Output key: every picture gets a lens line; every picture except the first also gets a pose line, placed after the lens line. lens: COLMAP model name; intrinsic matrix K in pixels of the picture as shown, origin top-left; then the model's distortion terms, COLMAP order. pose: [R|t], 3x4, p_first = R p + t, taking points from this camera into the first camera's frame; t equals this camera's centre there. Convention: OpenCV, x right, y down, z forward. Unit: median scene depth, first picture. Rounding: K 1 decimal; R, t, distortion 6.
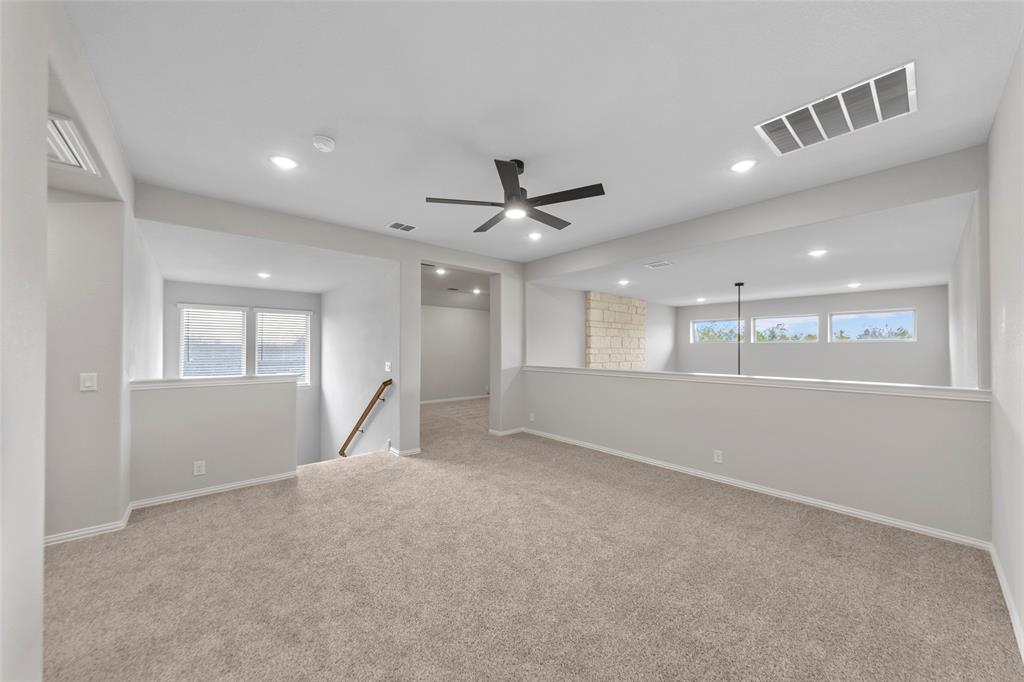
lens RADIAL K [[368.4, 0, 517.9], [0, 368.4, 342.7], [0, 0, 1]] dist [-0.000591, 0.000966]
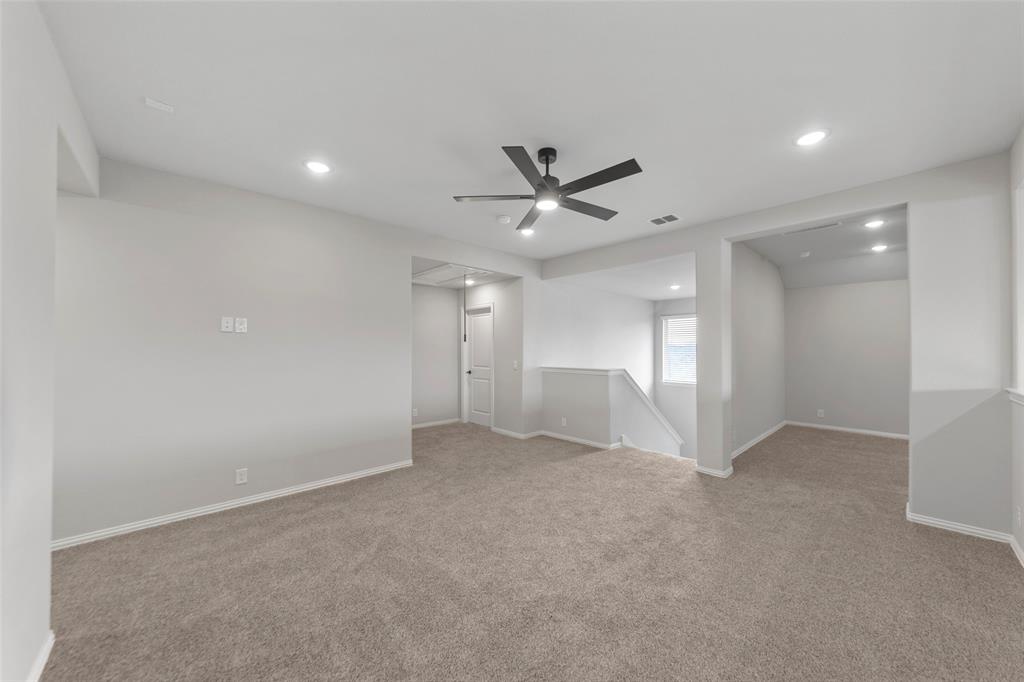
lens RADIAL K [[368.4, 0, 517.6], [0, 368.4, 346.1], [0, 0, 1]] dist [-0.000591, 0.000966]
pose [[0.027619, -0.009422, -0.999574, 0.678385], [0.011558, 0.999892, -0.009105, 0.013055], [0.999552, -0.011301, 0.027725, 0.662879]]
